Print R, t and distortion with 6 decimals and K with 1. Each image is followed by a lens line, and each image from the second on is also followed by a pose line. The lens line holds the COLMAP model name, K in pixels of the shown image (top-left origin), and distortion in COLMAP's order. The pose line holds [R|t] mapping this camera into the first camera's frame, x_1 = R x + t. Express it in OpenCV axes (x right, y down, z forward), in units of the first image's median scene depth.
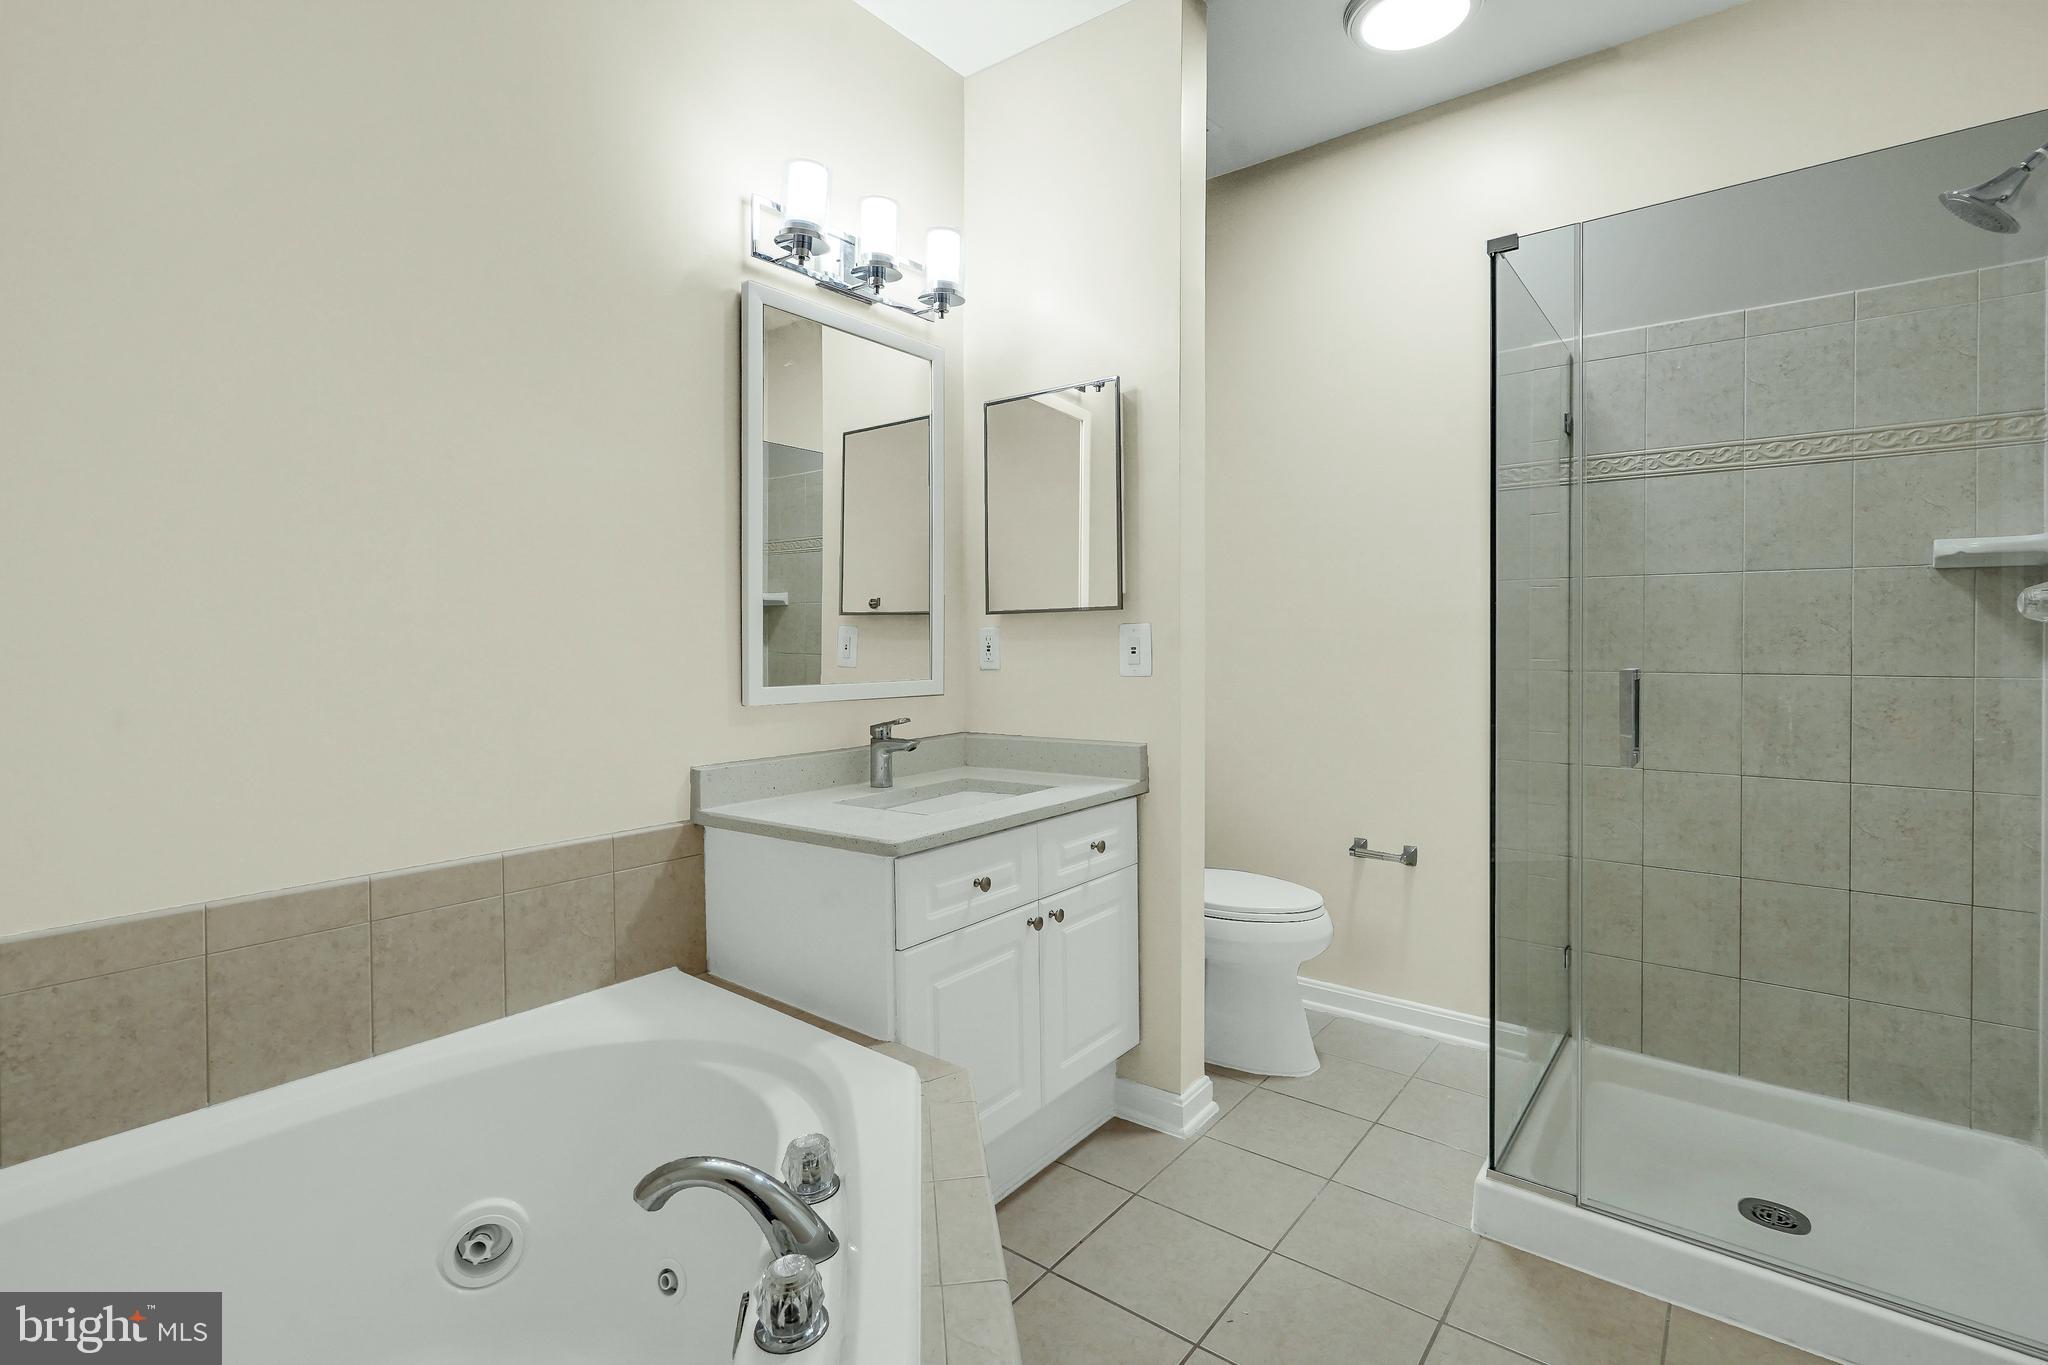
lens RADIAL K [[934.7, 0, 1024.0], [0, 934.7, 682.5], [0, 0, 1]] dist [-0.002388, 0.000250]
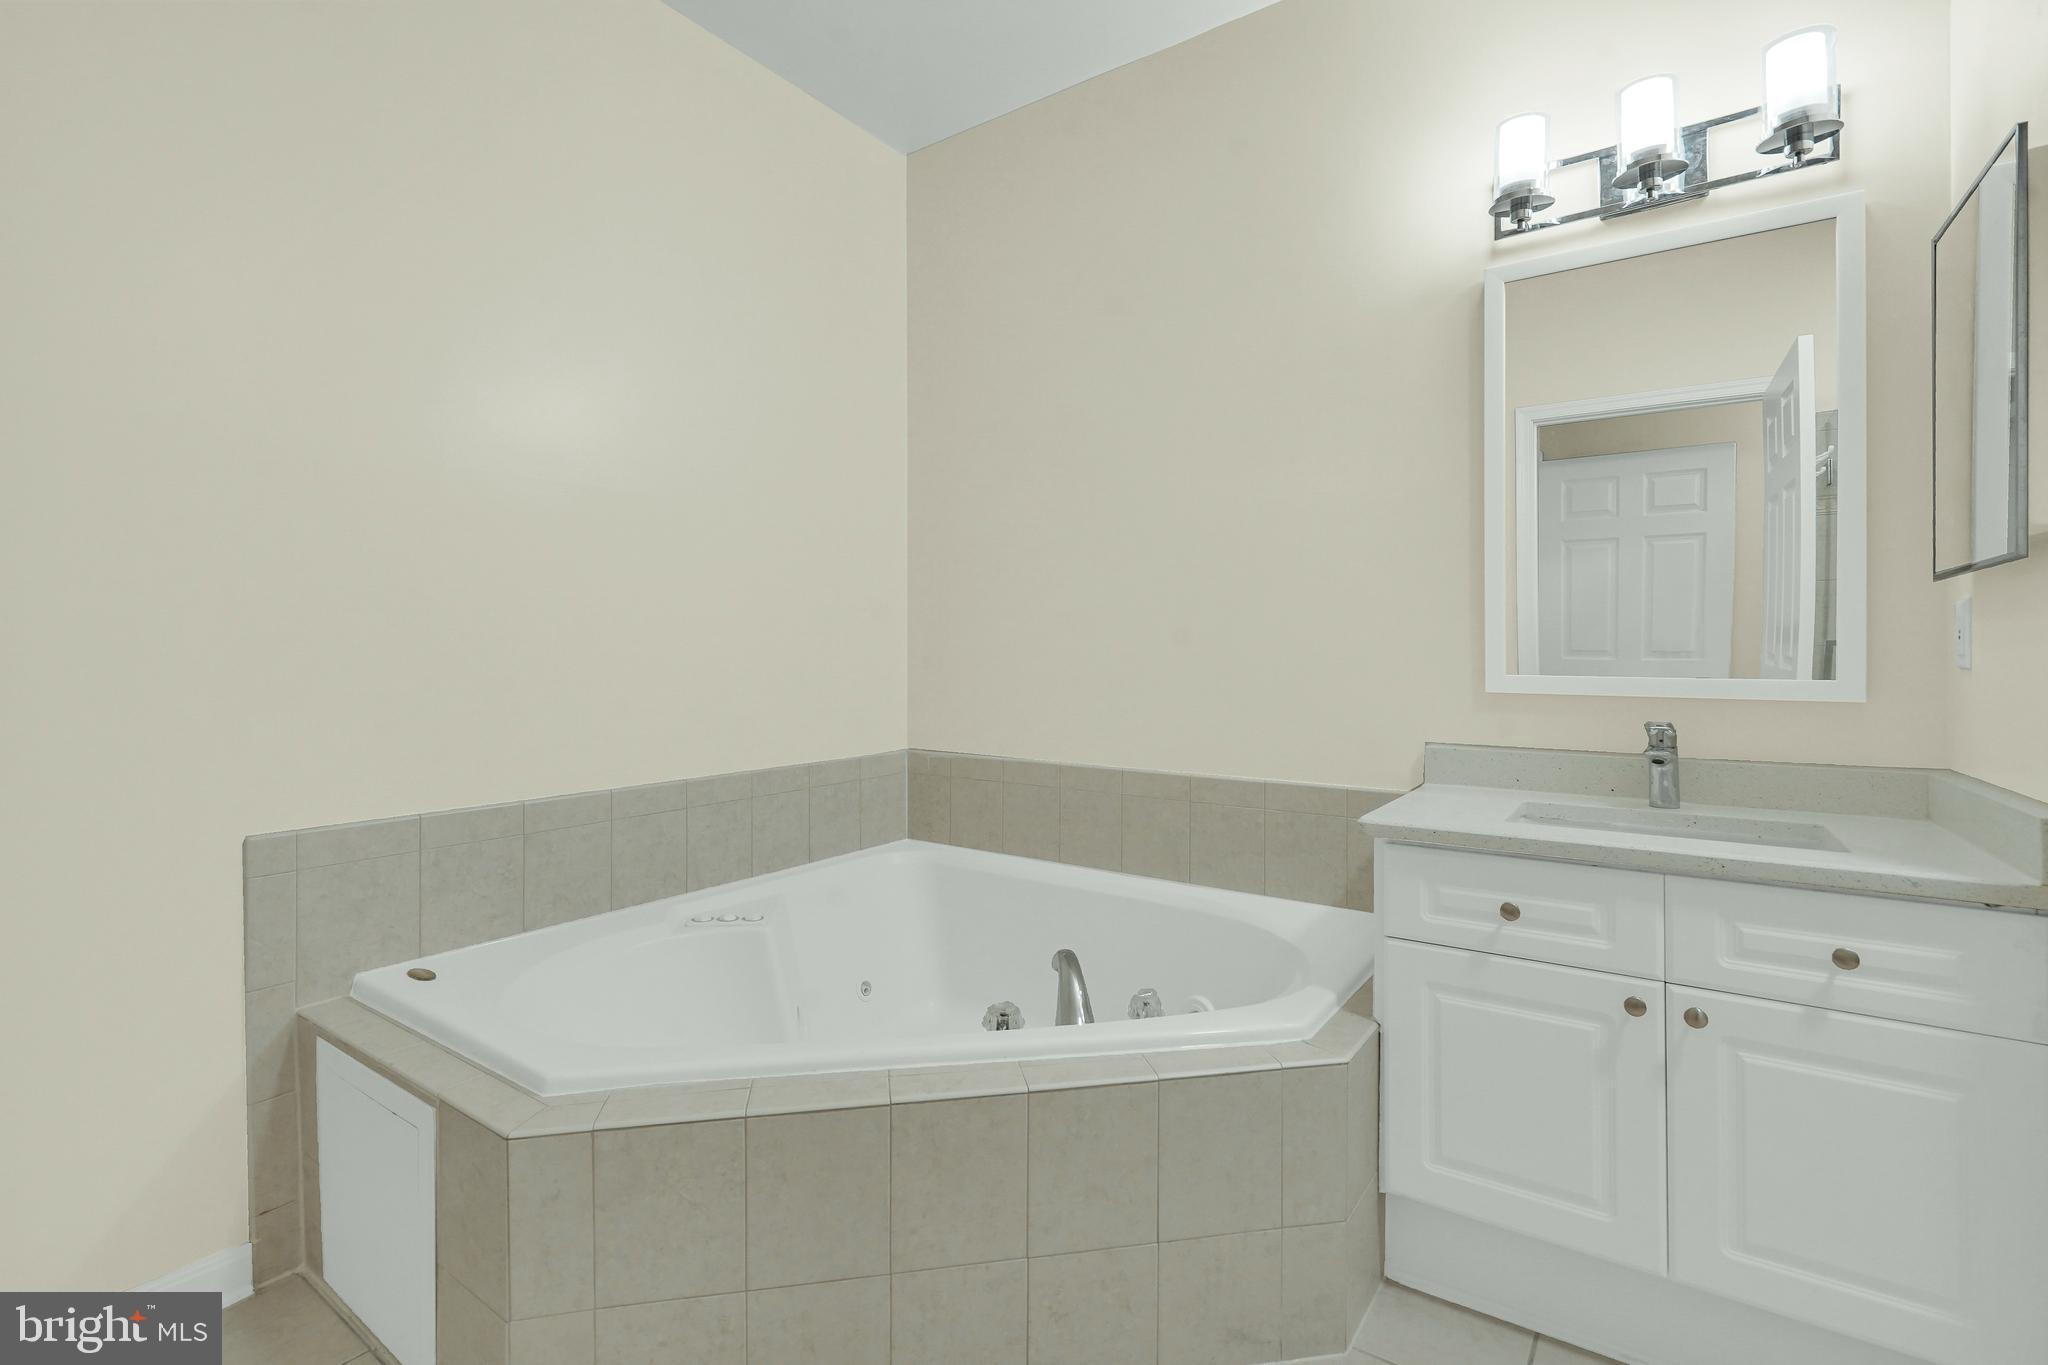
lens RADIAL K [[934.7, 0, 1024.0], [0, 934.7, 682.5], [0, 0, 1]] dist [-0.002388, 0.000250]
pose [[0.059376, 0.043905, -0.997270, 0.702694], [-0.039796, 0.998342, 0.041583, -0.006696], [0.997442, 0.037218, 0.061025, 0.468581]]
